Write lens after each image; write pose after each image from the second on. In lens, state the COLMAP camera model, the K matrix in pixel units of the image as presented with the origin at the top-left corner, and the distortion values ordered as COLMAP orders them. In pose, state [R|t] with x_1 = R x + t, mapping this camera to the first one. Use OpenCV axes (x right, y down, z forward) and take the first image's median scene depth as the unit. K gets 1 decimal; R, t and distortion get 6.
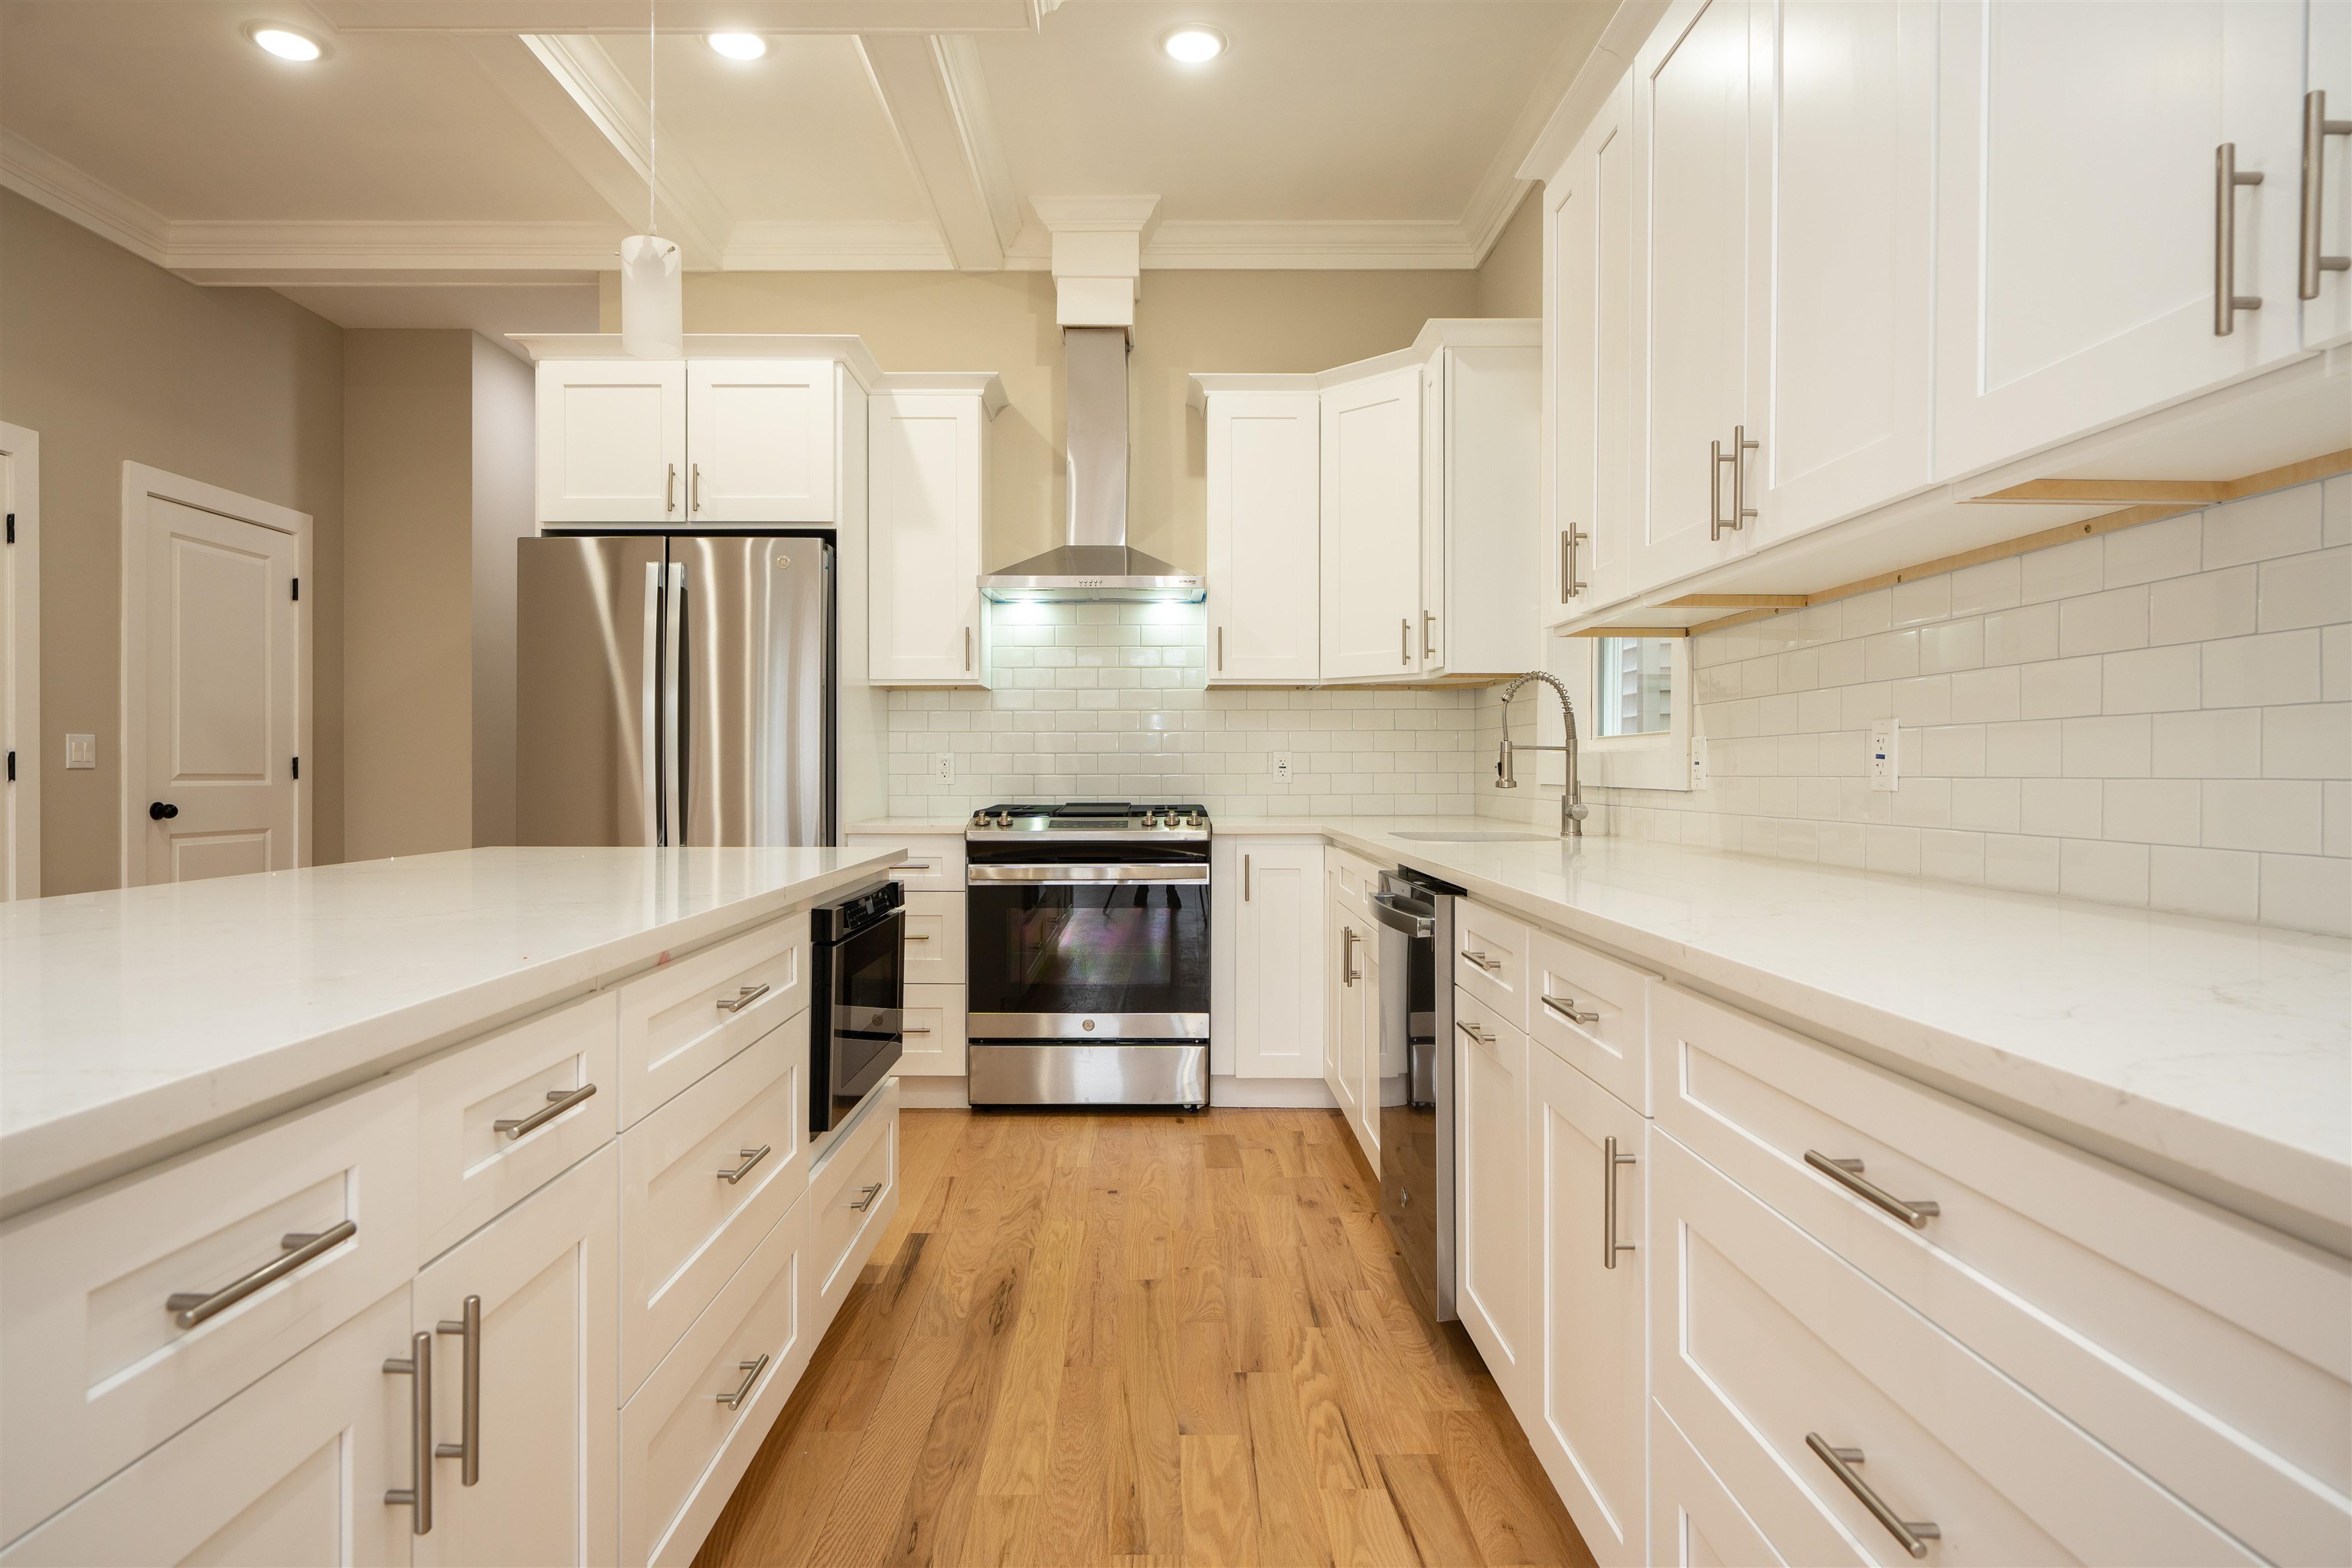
lens RADIAL K [[1312.0, 0, 1161.9], [0, 1312.0, 769.2], [0, 0, 1]] dist [-0.003279, -0.000447]
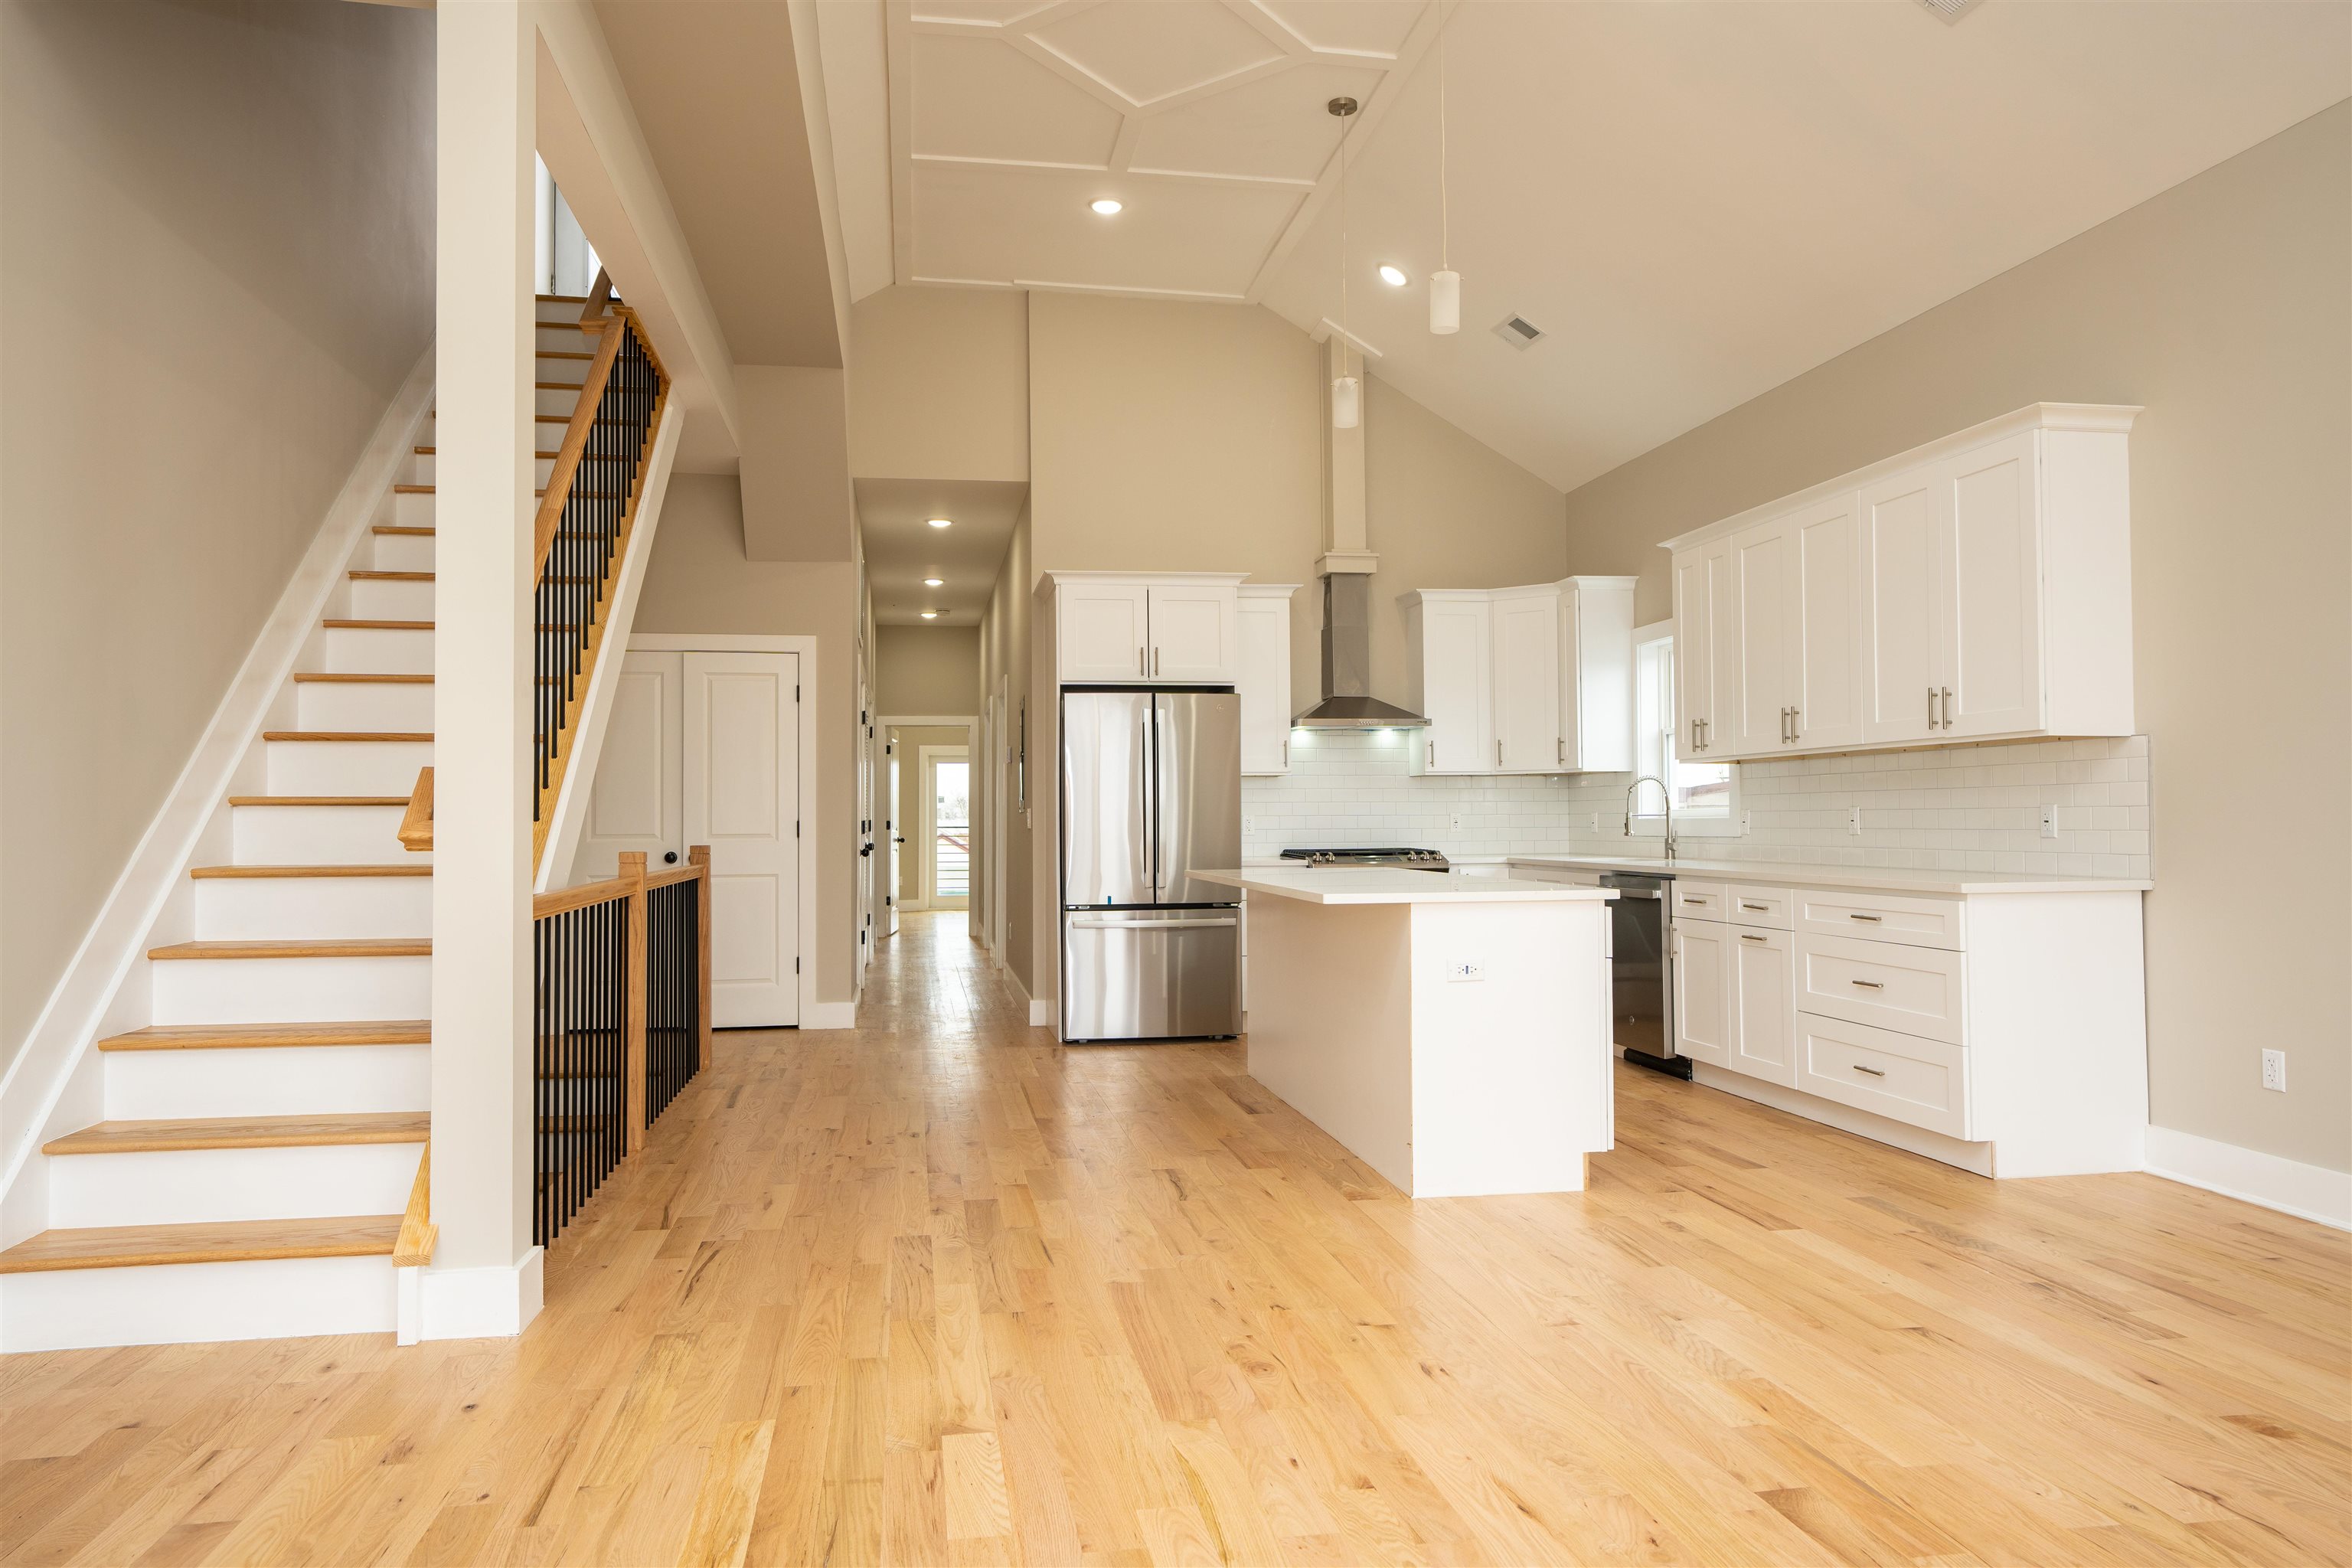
lens RADIAL K [[1499.4, 0, 1149.1], [0, 1499.4, 781.8], [0, 0, 1]] dist [-0.001077, 0.002538]
pose [[0.989781, -0.001833, 0.142583, -0.628482], [0.005318, 0.999696, -0.024068, -0.013452], [-0.142495, 0.024581, 0.989490, -0.890152]]
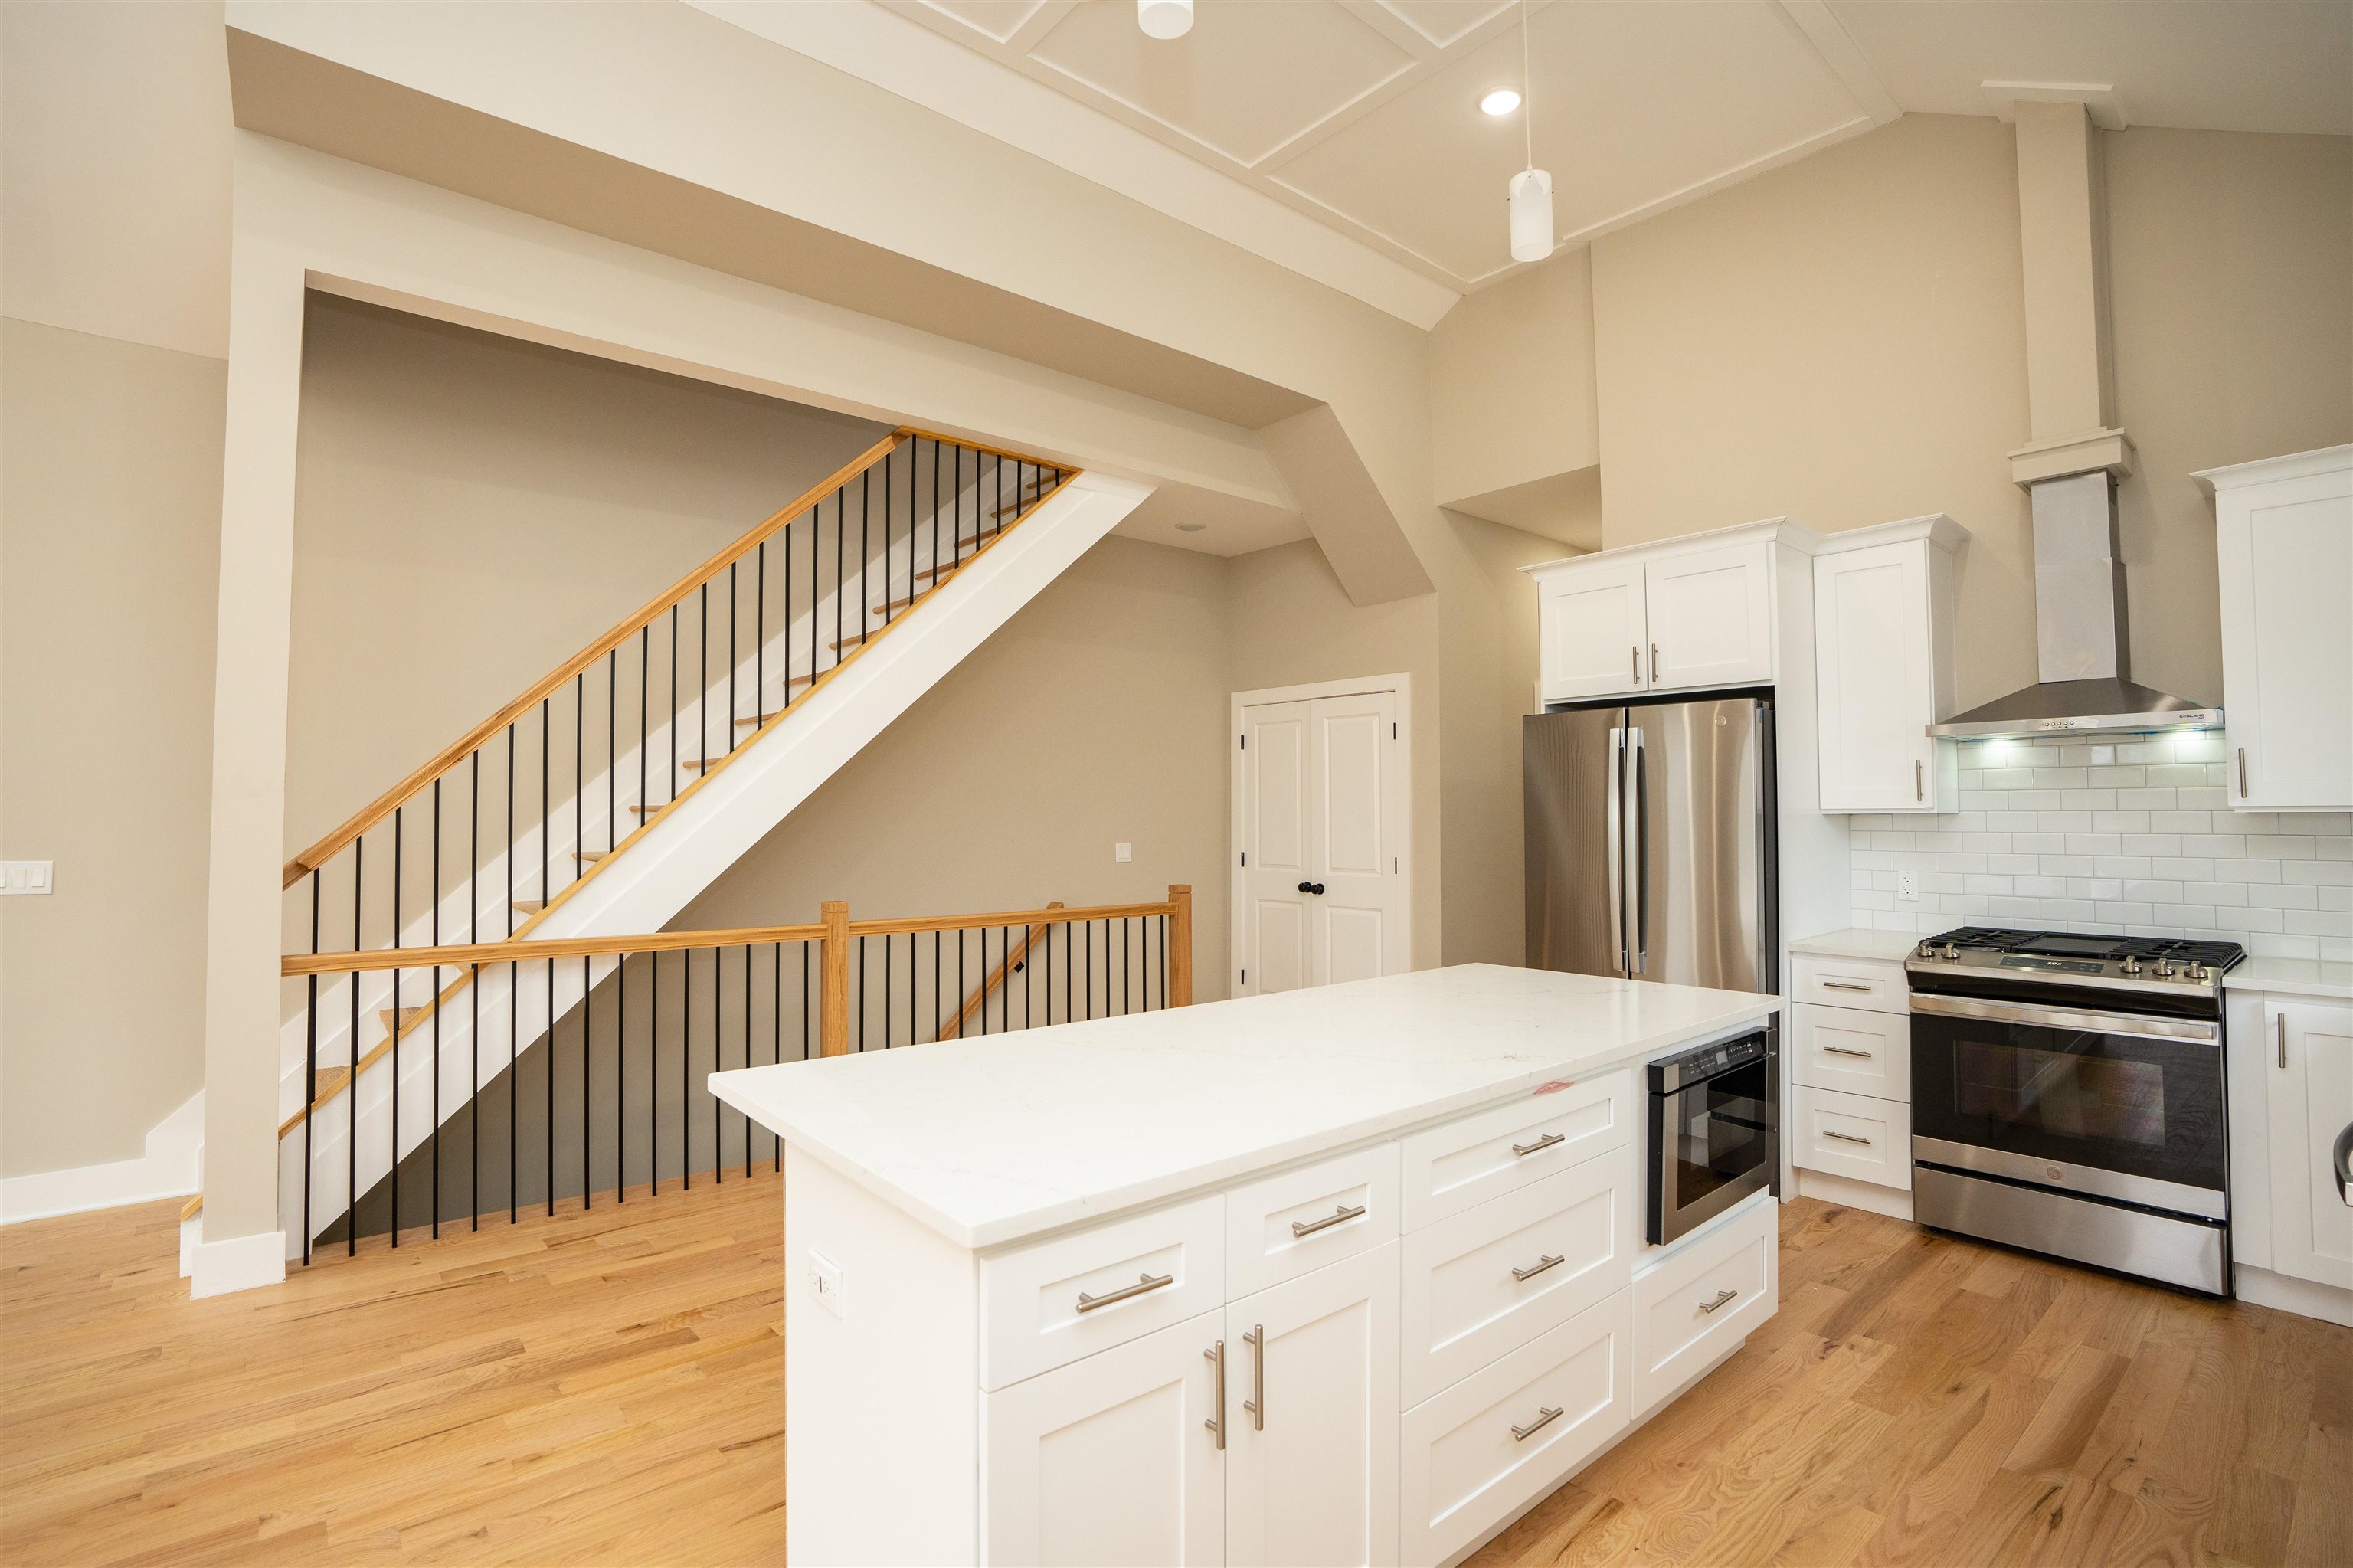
lens RADIAL K [[1094.2, 0, 1166.7], [0, 1094.2, 776.4], [0, 0, 1]] dist [-0.064863, 0.024665]
pose [[0.641264, -0.027485, -0.766828, 0.128079], [-0.000129, 0.999354, -0.035927, -0.068999], [0.767321, 0.023138, 0.640846, -0.007826]]
